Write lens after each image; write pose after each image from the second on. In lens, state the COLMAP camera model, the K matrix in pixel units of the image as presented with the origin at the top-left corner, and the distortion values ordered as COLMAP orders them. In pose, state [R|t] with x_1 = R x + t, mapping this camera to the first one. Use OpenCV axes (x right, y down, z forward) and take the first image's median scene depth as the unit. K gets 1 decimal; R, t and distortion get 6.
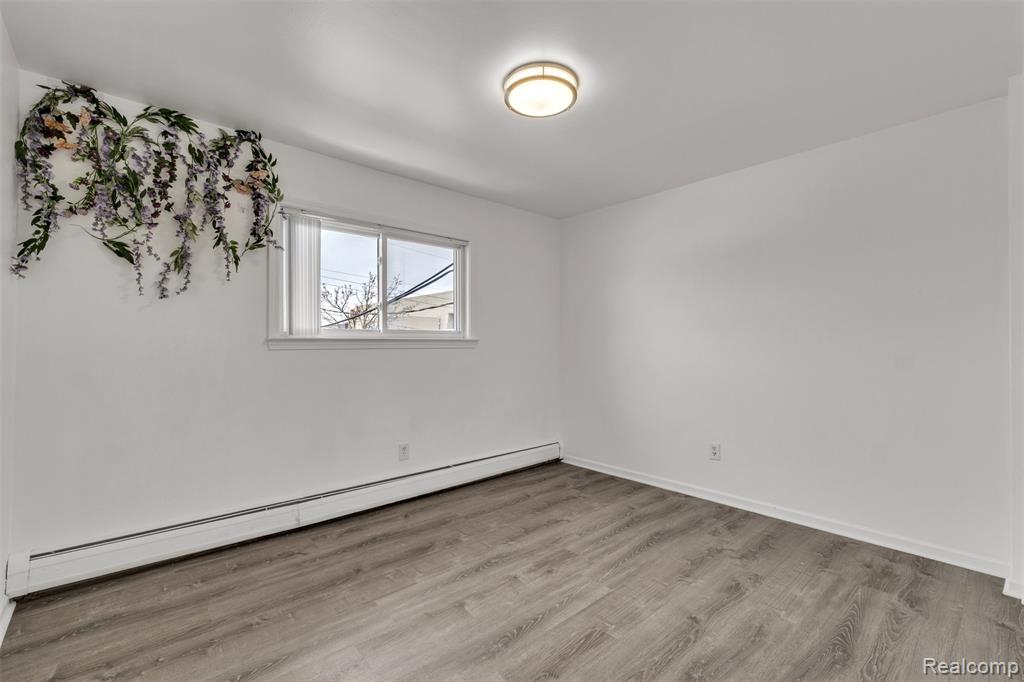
lens RADIAL K [[438.6, 0, 516.4], [0, 438.6, 344.1], [0, 0, 1]] dist [0.005271, 0.000300]
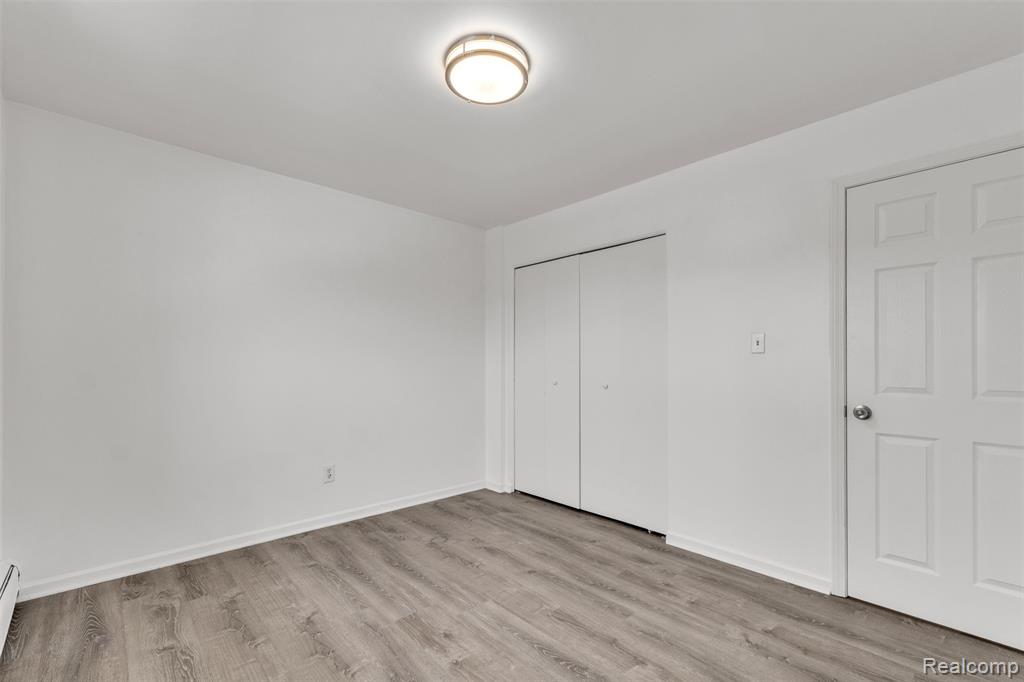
lens RADIAL K [[438.6, 0, 517.6], [0, 438.6, 362.9], [0, 0, 1]] dist [0.005271, 0.000300]
pose [[-0.011737, 0.002017, 0.999929, -0.767998], [-0.007629, 0.999969, -0.002107, -0.001075], [-0.999902, -0.007653, -0.011721, 0.885328]]
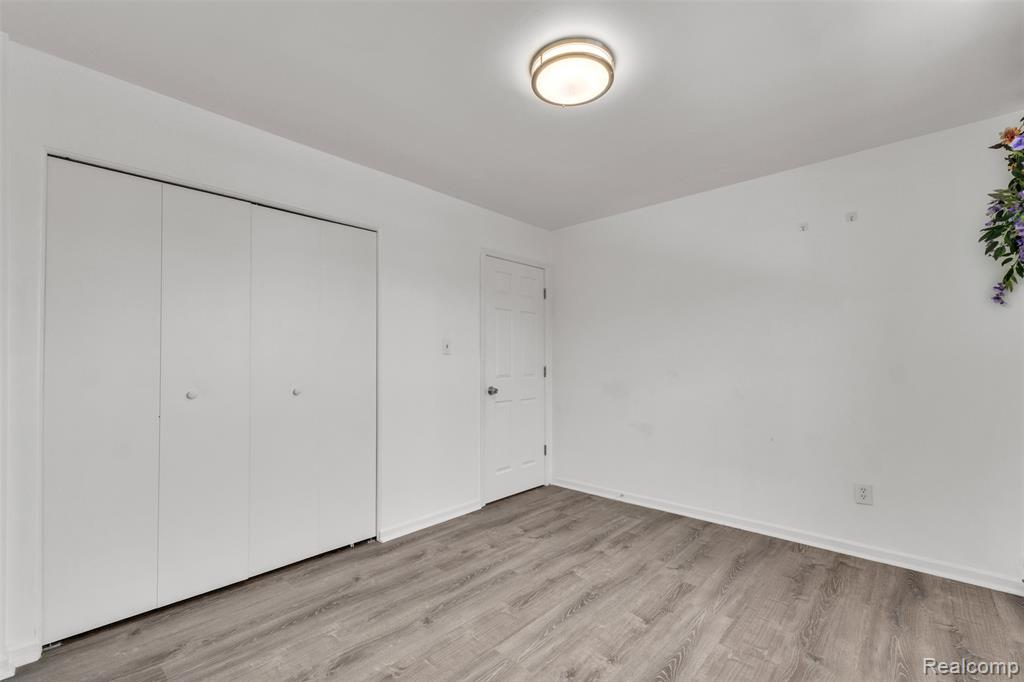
lens RADIAL K [[438.6, 0, 506.0], [0, 438.6, 346.4], [0, 0, 1]] dist [0.005271, 0.000300]
pose [[-0.997667, -0.001186, -0.068252, 0.237850], [0.001406, 0.999280, -0.037909, -0.005230], [0.068247, -0.037916, -0.996948, 1.762040]]
